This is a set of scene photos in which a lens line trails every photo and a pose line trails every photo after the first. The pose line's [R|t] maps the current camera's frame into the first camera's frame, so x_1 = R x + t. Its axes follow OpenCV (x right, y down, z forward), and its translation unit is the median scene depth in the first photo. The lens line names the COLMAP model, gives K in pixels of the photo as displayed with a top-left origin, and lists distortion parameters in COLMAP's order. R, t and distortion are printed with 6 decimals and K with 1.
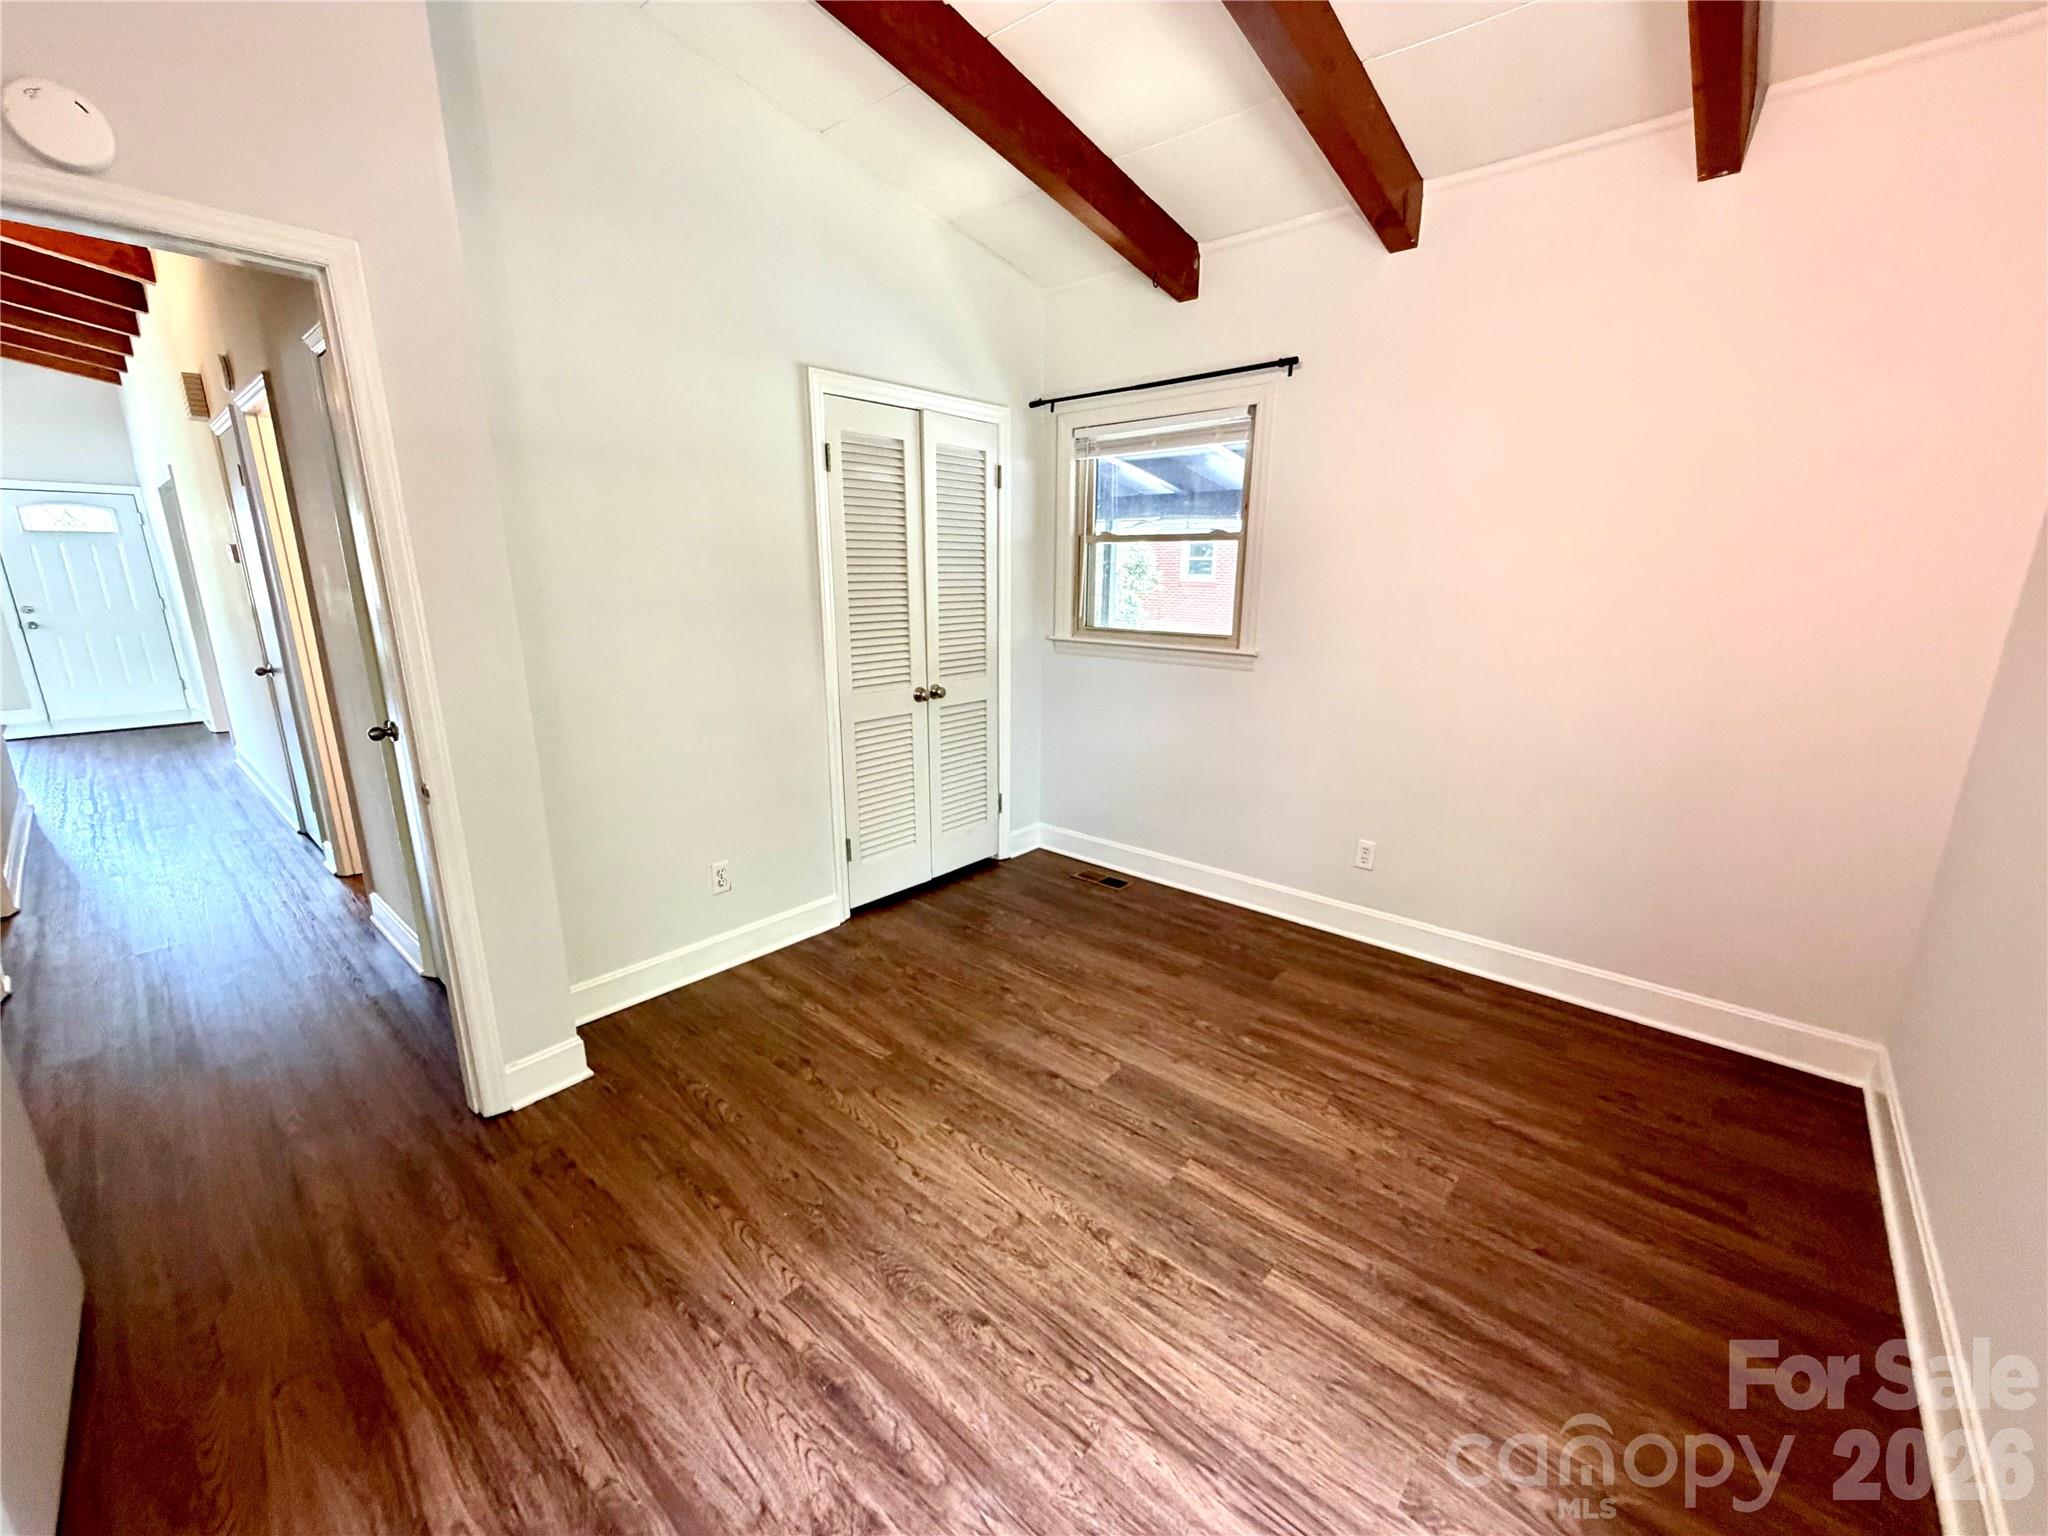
lens RADIAL K [[816.9, 0, 1017.6], [0, 816.9, 780.1], [0, 0, 1]] dist [0.000516, -0.001130]
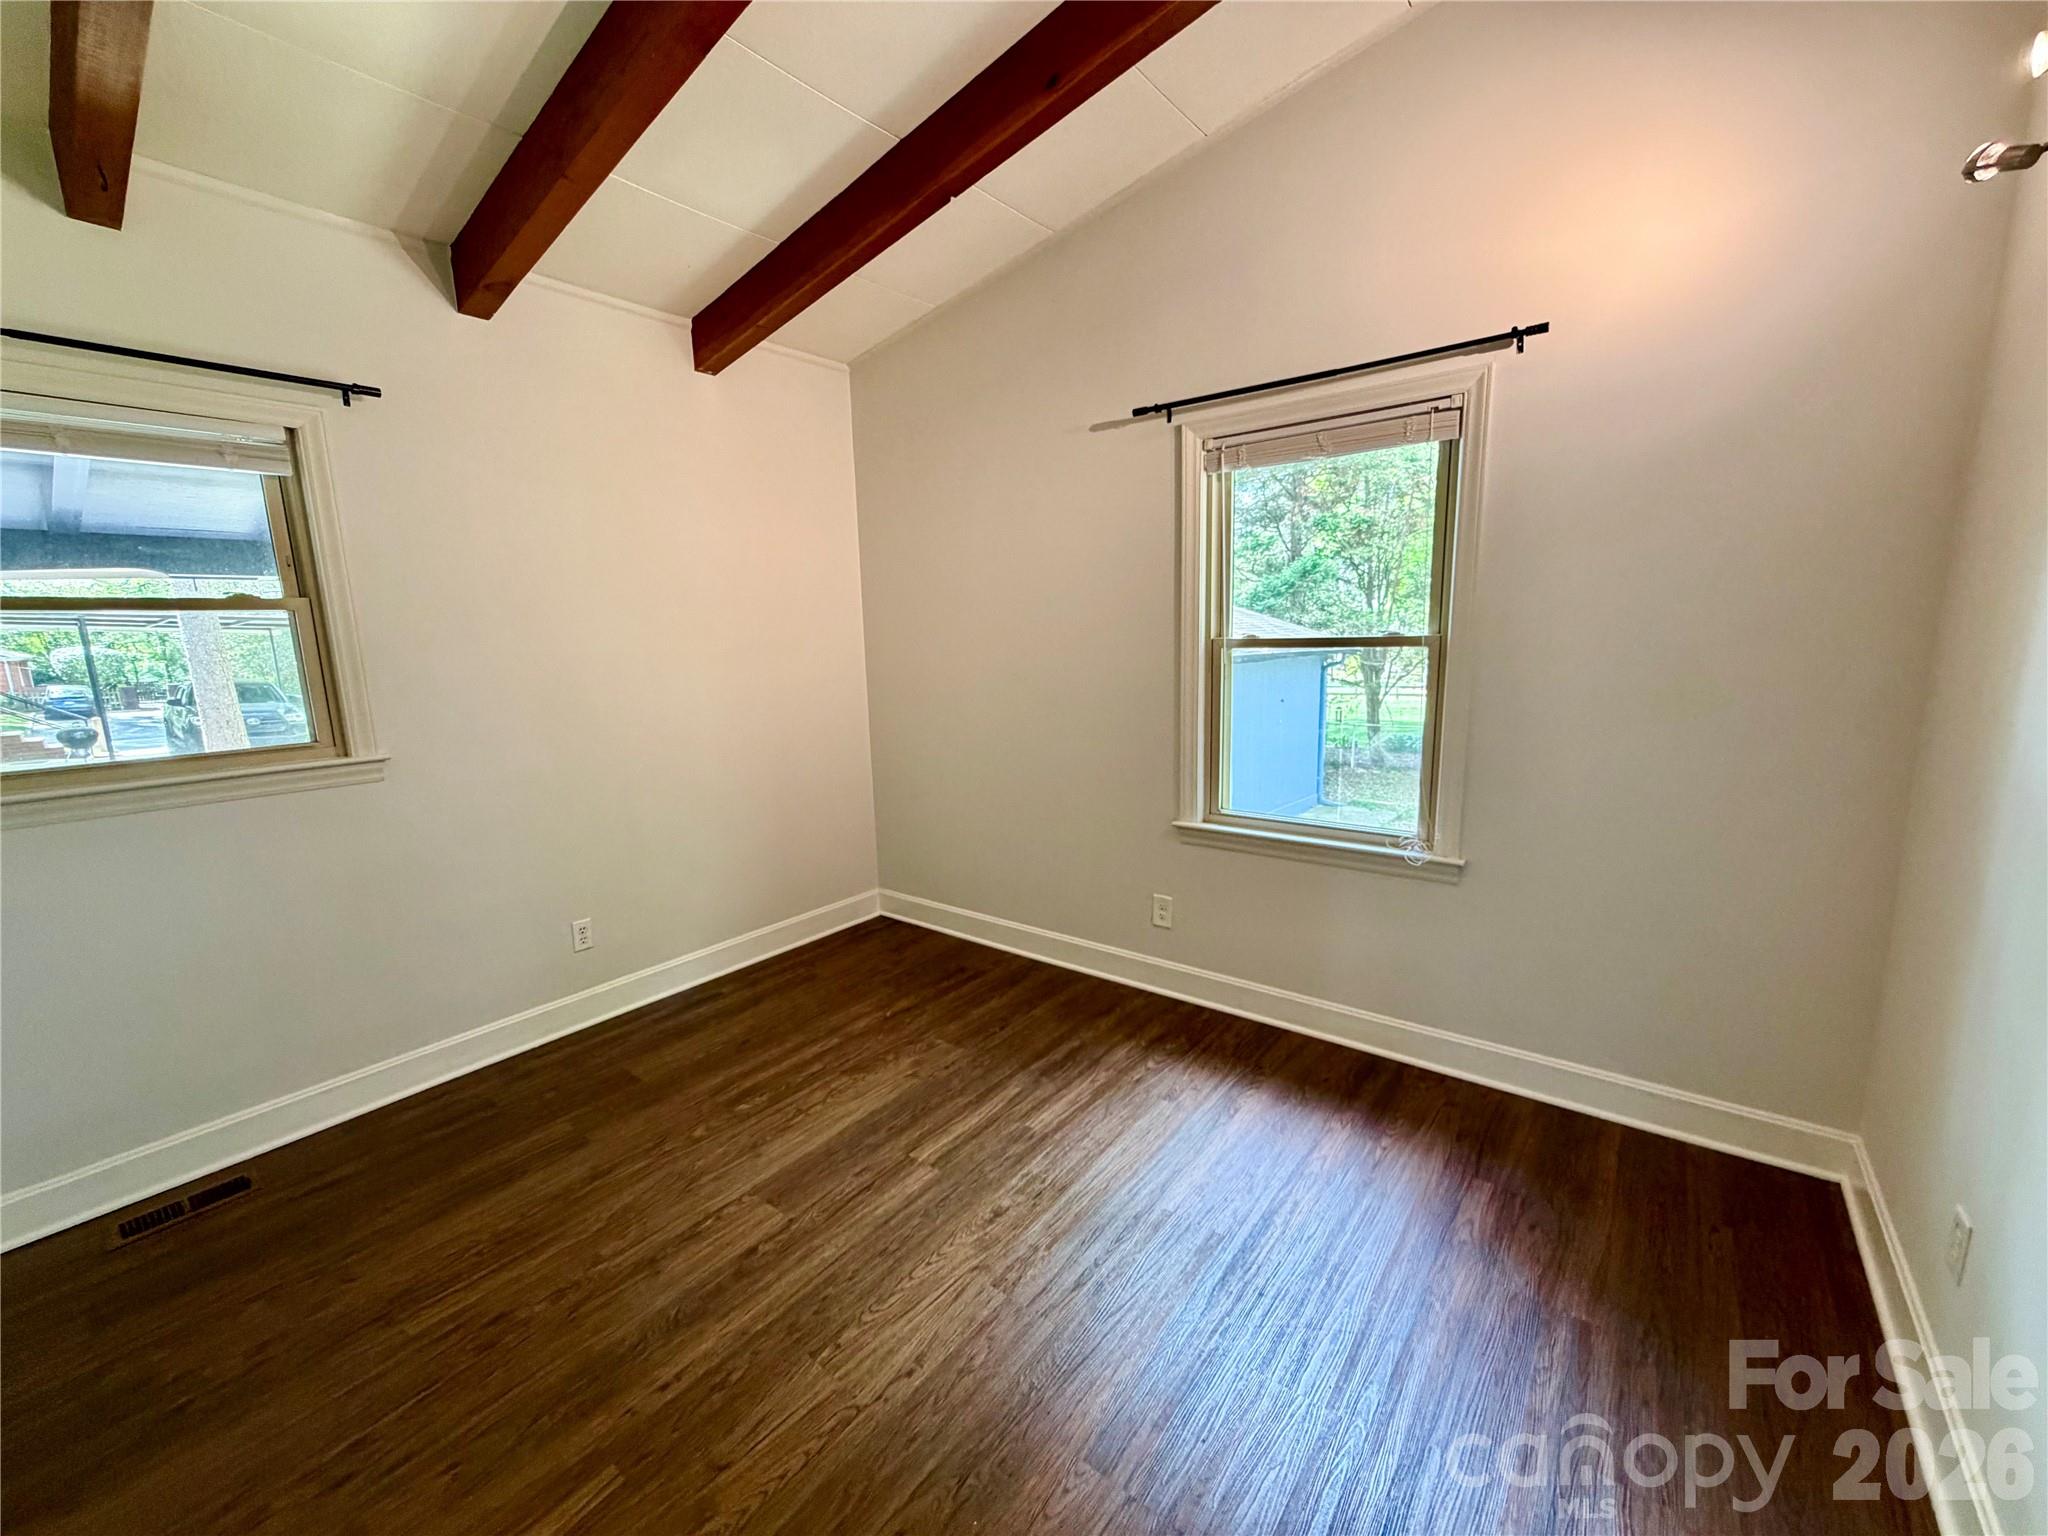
lens RADIAL K [[816.9, 0, 1028.6], [0, 816.9, 772.6], [0, 0, 1]] dist [0.000516, -0.001130]
pose [[-0.068300, -0.174440, 0.982296, -0.660624], [0.279133, 0.941932, 0.186680, -0.153629], [-0.957820, 0.286942, -0.015642, 0.591701]]
